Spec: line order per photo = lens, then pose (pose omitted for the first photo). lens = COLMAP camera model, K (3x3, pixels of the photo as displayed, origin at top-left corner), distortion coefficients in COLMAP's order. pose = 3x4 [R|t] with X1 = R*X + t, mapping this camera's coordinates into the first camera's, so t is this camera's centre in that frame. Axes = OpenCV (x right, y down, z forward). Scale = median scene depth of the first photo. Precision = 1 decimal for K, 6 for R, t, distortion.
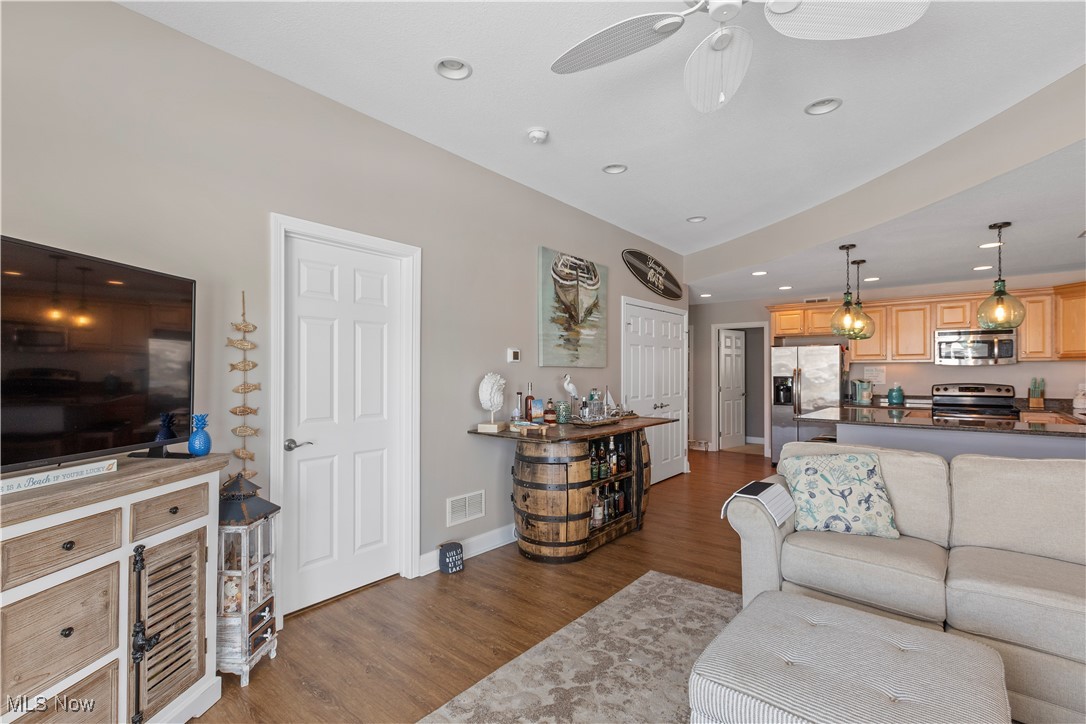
lens RADIAL K [[497.2, 0, 547.2], [0, 497.2, 374.7], [0, 0, 1]] dist [-0.001791, -0.000058]
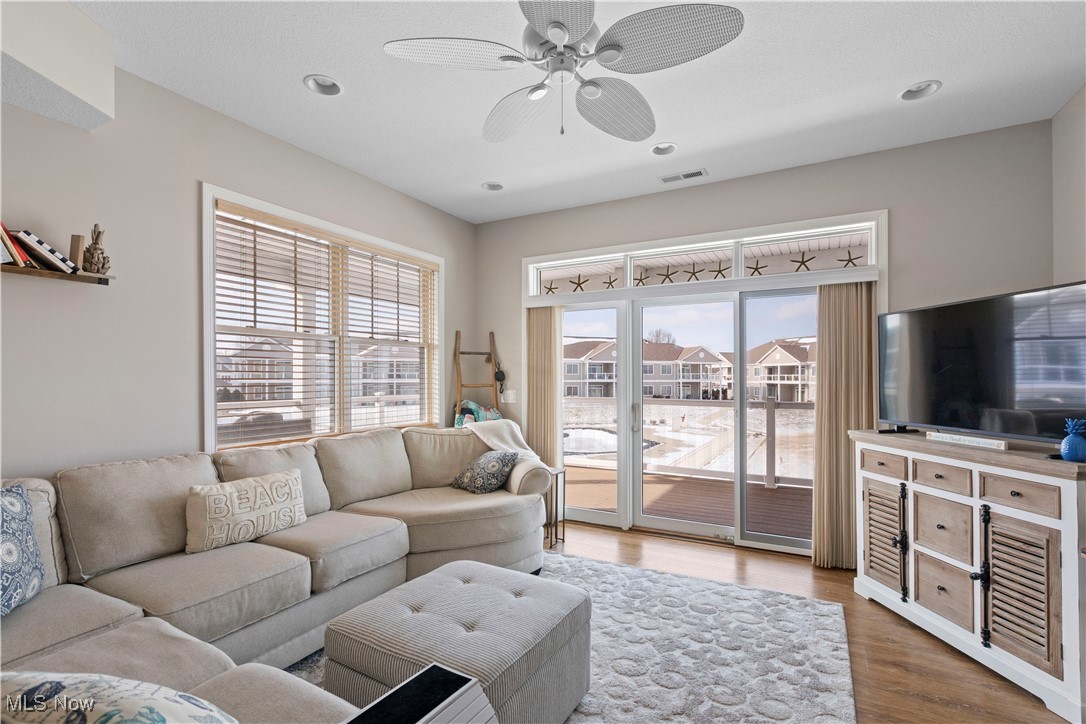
lens RADIAL K [[497.2, 0, 547.2], [0, 497.2, 374.7], [0, 0, 1]] dist [-0.001791, -0.000058]
pose [[-0.985344, 0.000492, -0.170579, 0.239824], [0.000512, 1.000000, -0.000071, -0.003814], [0.170579, -0.000157, -0.985344, 0.879672]]
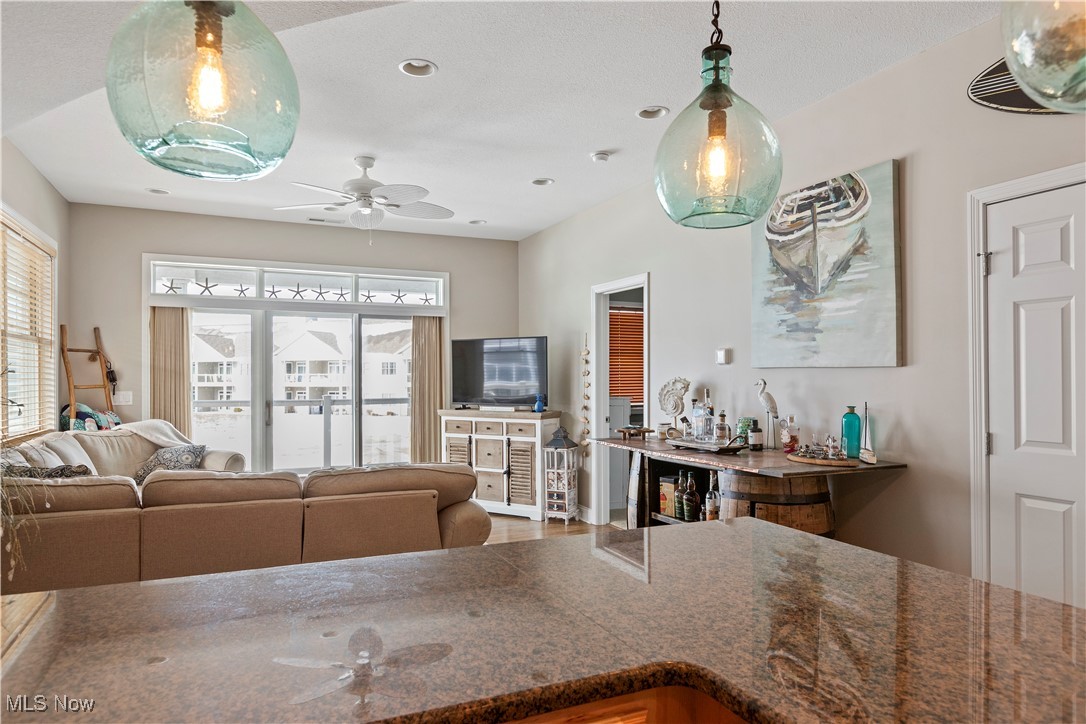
lens RADIAL K [[685.1, 0, 550.5], [0, 685.1, 369.5], [0, 0, 1]] dist [0.006248, 0.000352]
pose [[-0.445310, -0.008308, -0.895338, 1.063175], [-0.002762, 0.999965, -0.007906, -0.006054], [0.895372, -0.001048, -0.445317, 1.222321]]
